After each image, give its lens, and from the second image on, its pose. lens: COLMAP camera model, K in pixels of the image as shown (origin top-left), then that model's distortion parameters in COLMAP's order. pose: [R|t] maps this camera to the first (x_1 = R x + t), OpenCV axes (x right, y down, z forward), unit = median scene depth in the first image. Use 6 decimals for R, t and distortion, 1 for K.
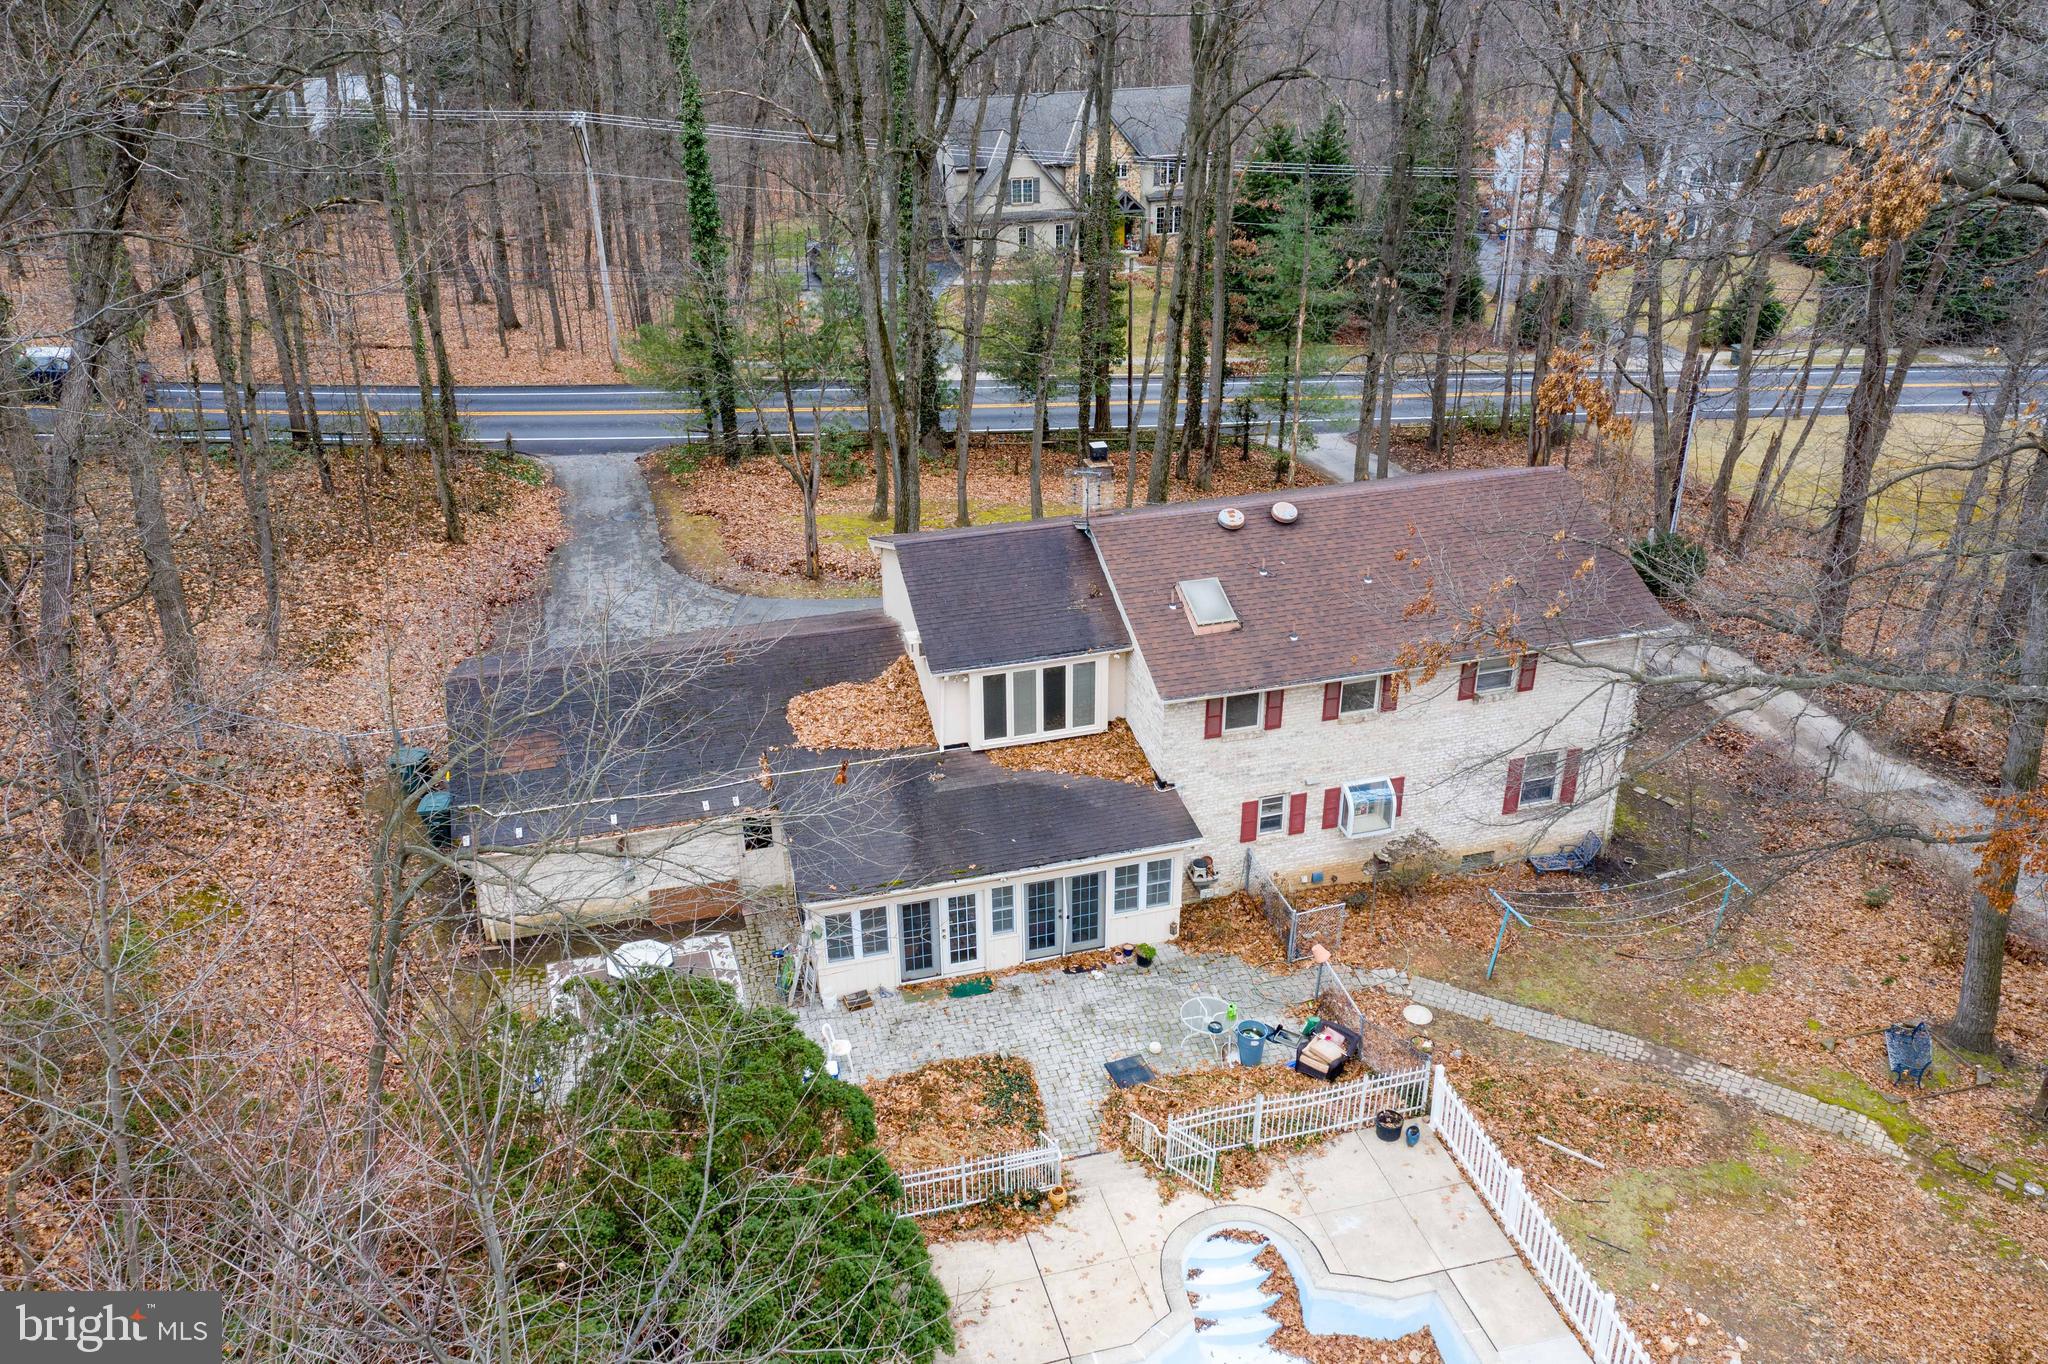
lens RADIAL K [[1640.2, 0, 1021.3], [0, 1640.2, 680.0], [0, 0, 1]] dist [-0.008511, 0.018135]
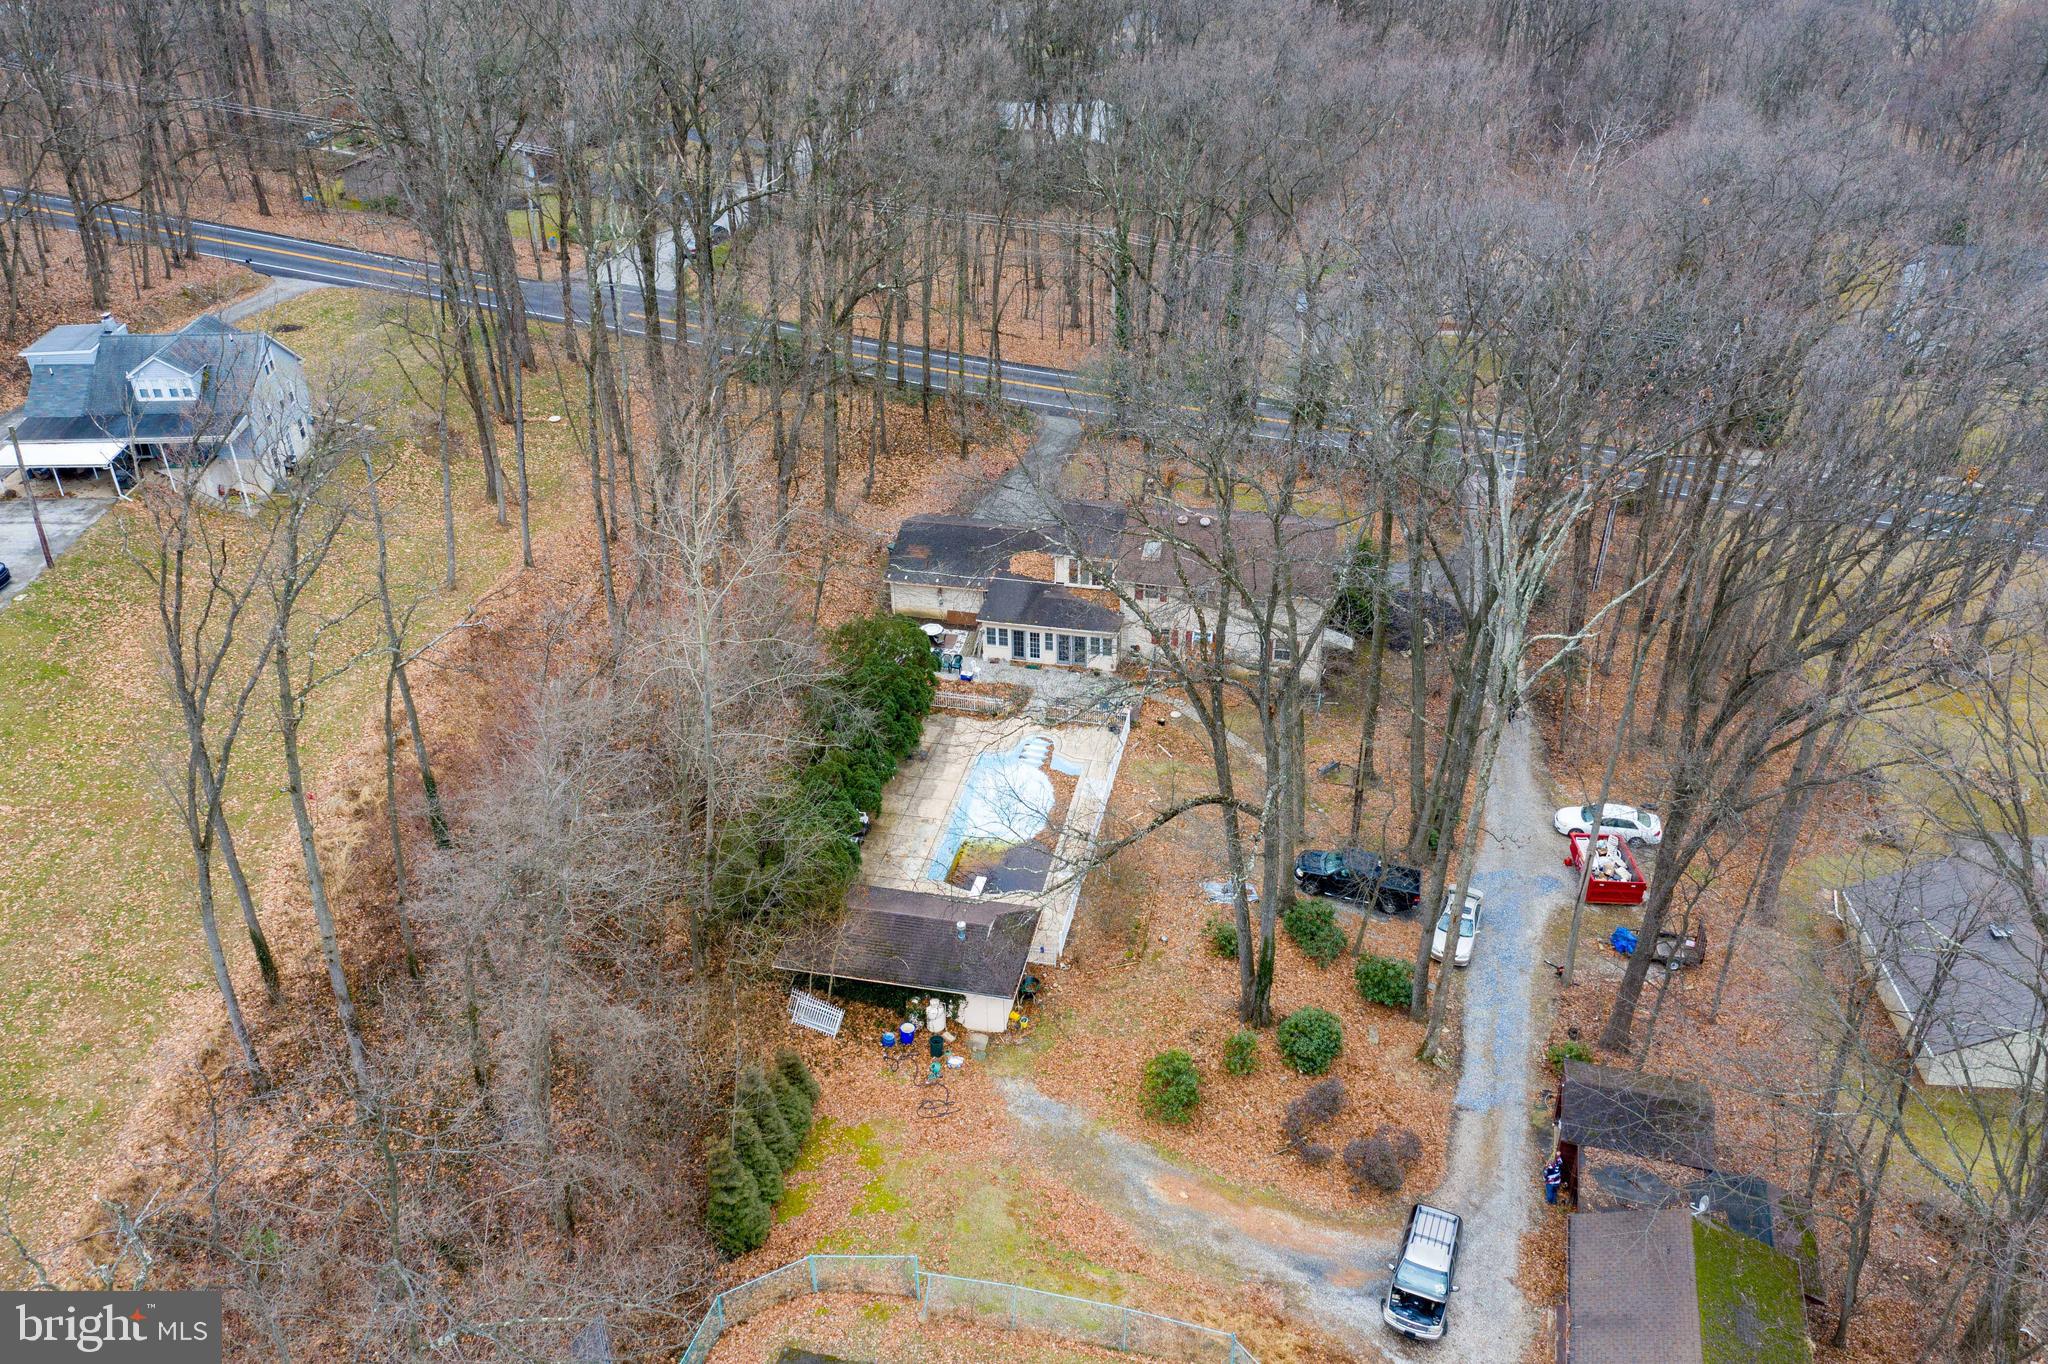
lens RADIAL K [[1640.2, 0, 1022.3], [0, 1640.2, 689.1], [0, 0, 1]] dist [-0.008511, 0.018135]
pose [[0.885960, 0.243156, -0.394904, 1.036354], [-0.212360, 0.969714, 0.120659, -0.105160], [0.412283, -0.023037, 0.910765, -1.508559]]
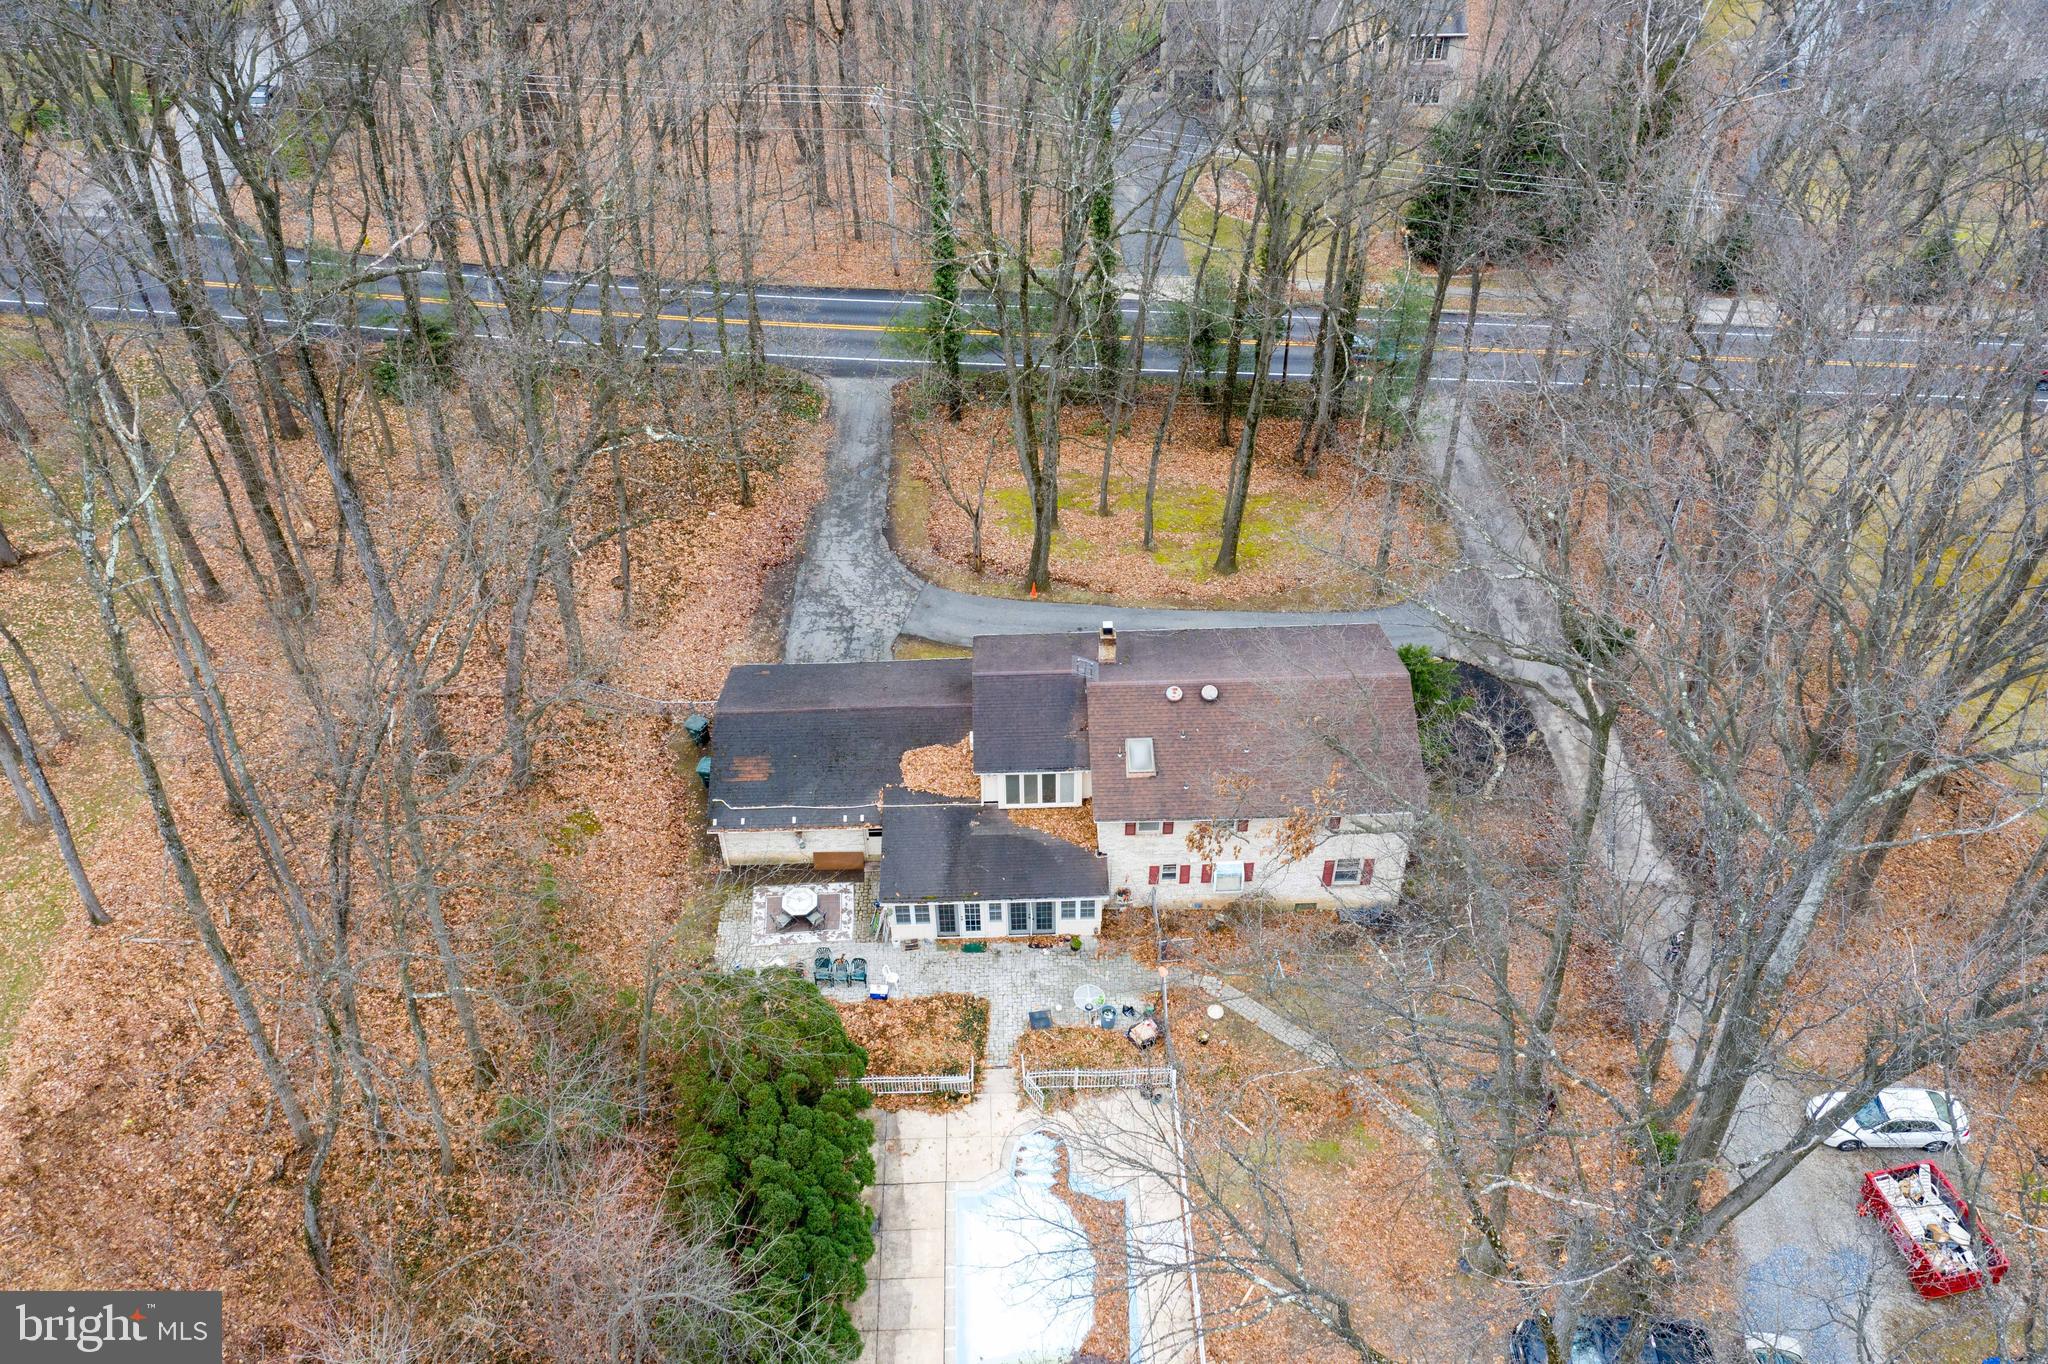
lens RADIAL K [[1640.2, 0, 1018.8], [0, 1640.2, 674.8], [0, 0, 1]] dist [-0.008511, 0.018135]
pose [[0.971180, 0.159006, -0.177557, 0.281033], [-0.106788, 0.956277, 0.272268, -0.577250], [0.213086, -0.245460, 0.945697, -0.599493]]
